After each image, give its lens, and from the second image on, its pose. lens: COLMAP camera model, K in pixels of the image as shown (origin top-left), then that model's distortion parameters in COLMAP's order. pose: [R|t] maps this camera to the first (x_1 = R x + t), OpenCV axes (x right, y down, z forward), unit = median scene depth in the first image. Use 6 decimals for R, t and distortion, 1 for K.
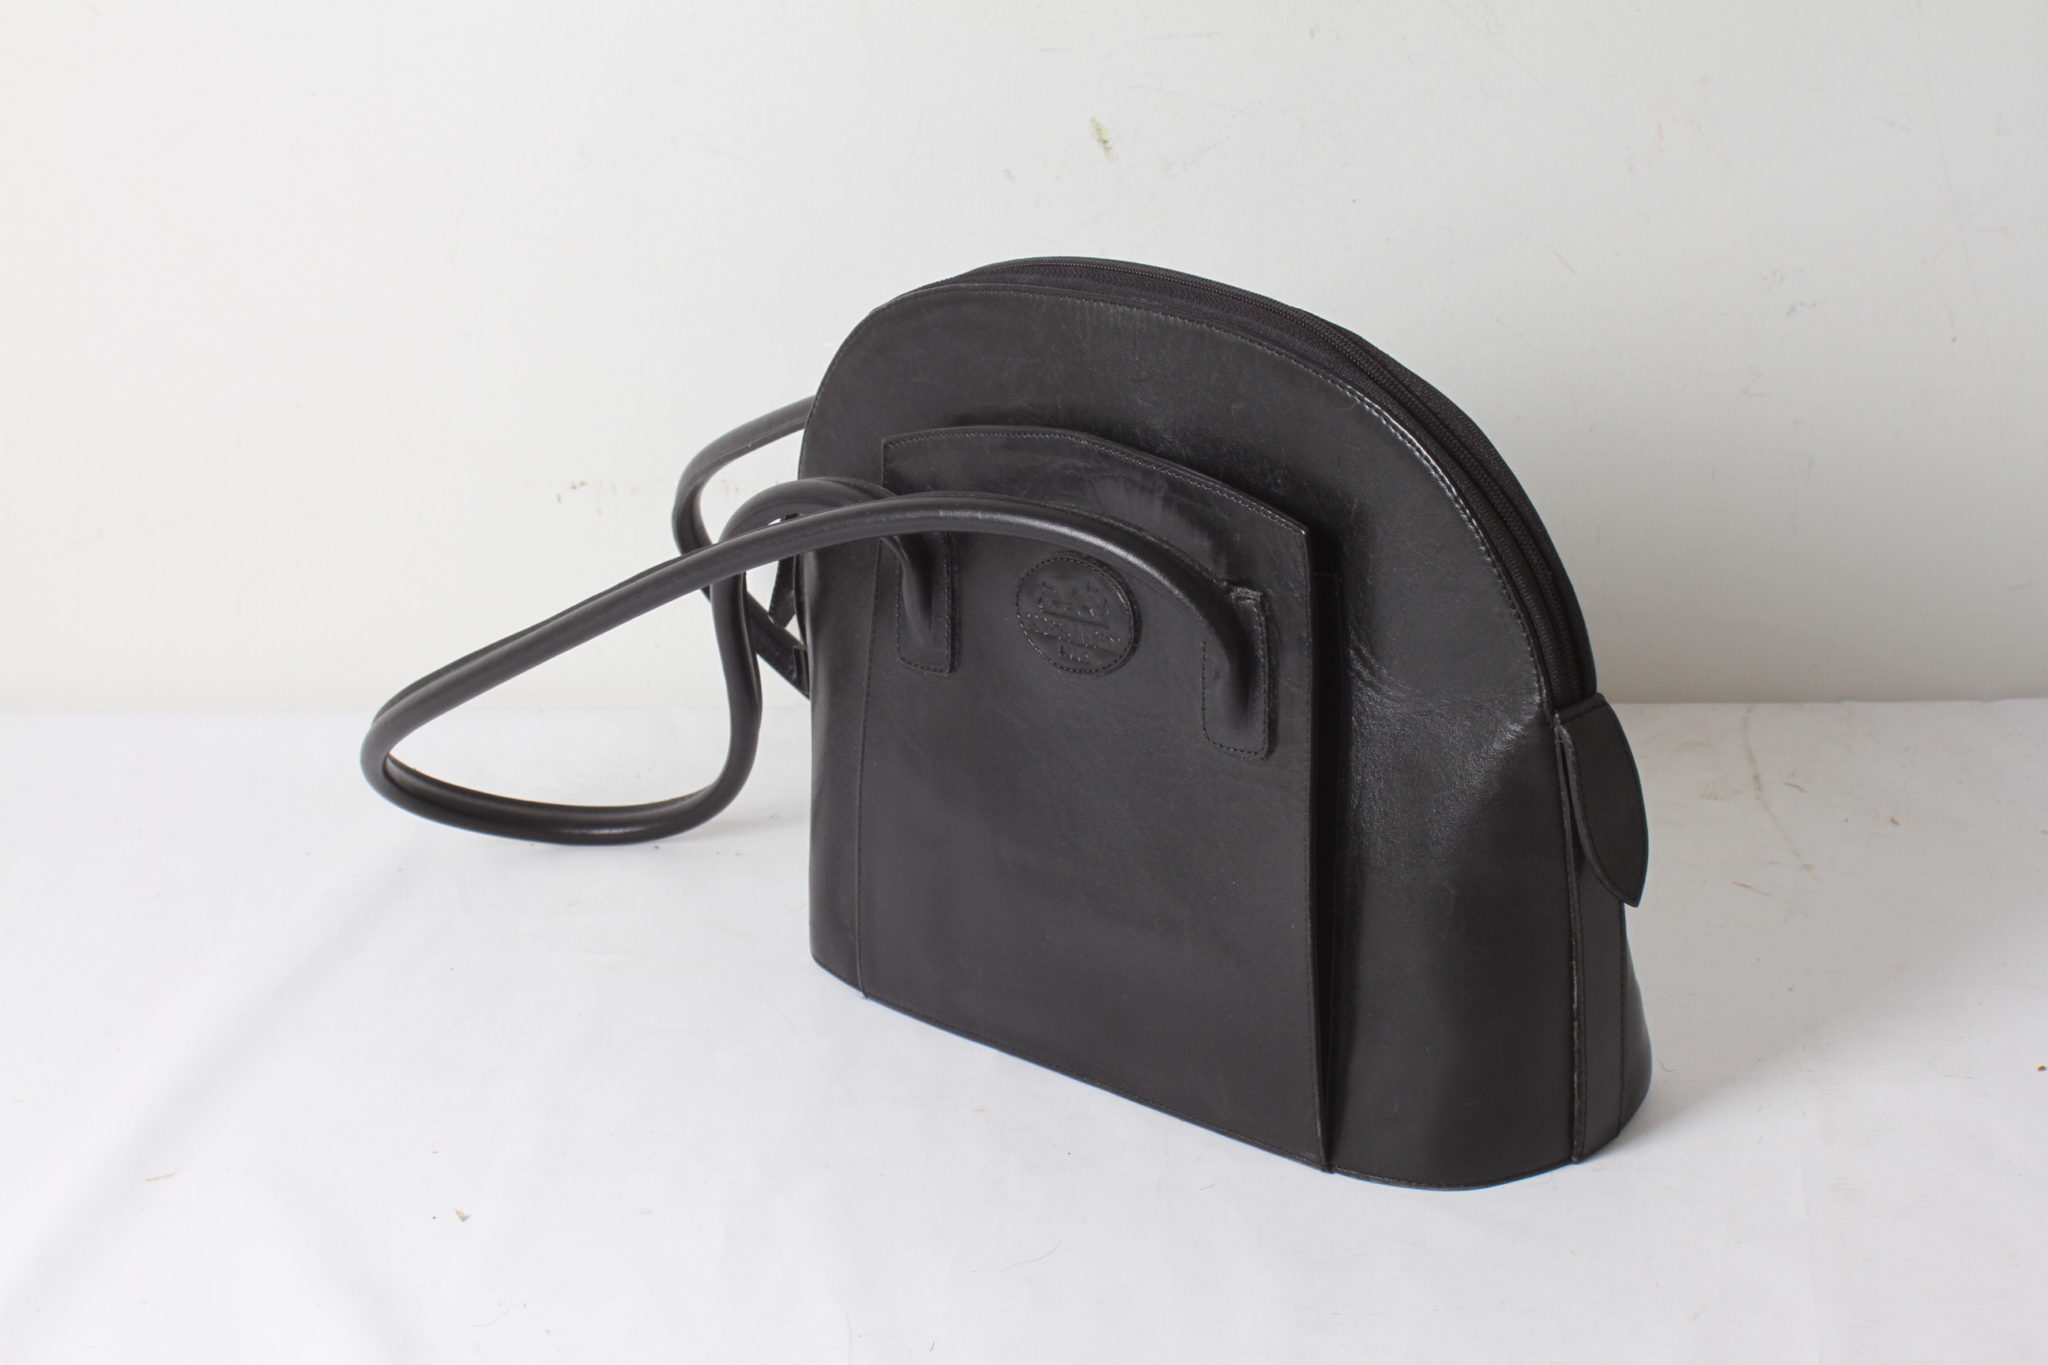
lens RADIAL K [[3886.3, 0, 1025.5], [0, 3886.3, 683.2], [0, 0, 1]] dist [-0.032139, 0.000000]
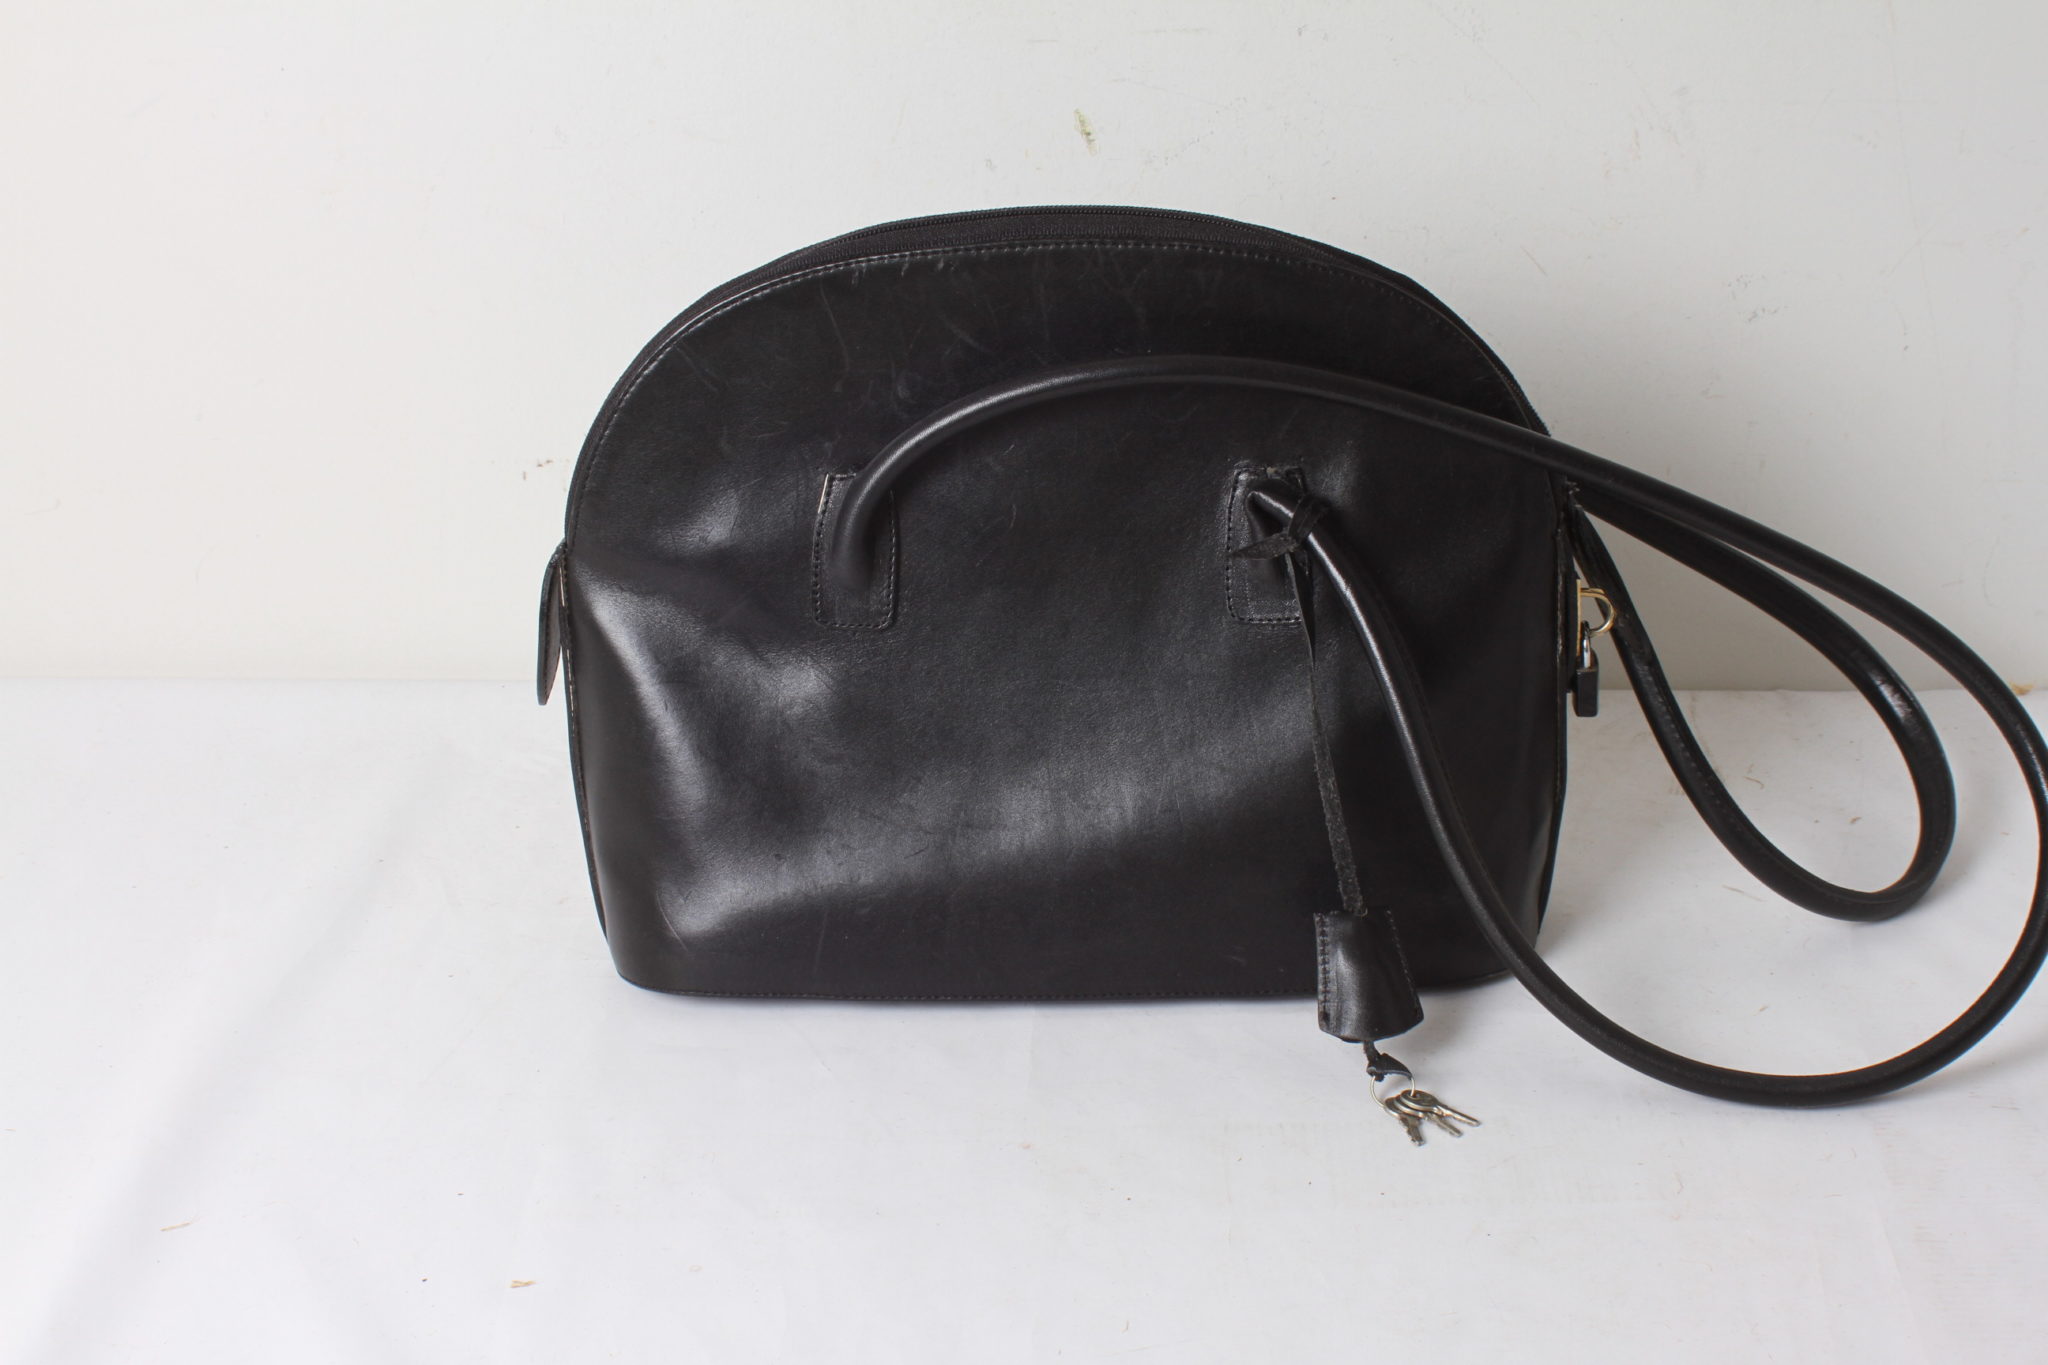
lens RADIAL K [[3156.0, 0, 1021.3], [0, 3156.0, 683.2], [0, 0, 1]] dist [-0.103857, 0.000000]
pose [[0.994880, 0.003805, 0.100994, -0.079423], [-0.009241, 0.998530, 0.053410, -0.041434], [-0.100642, -0.054070, 0.993452, 0.188422]]
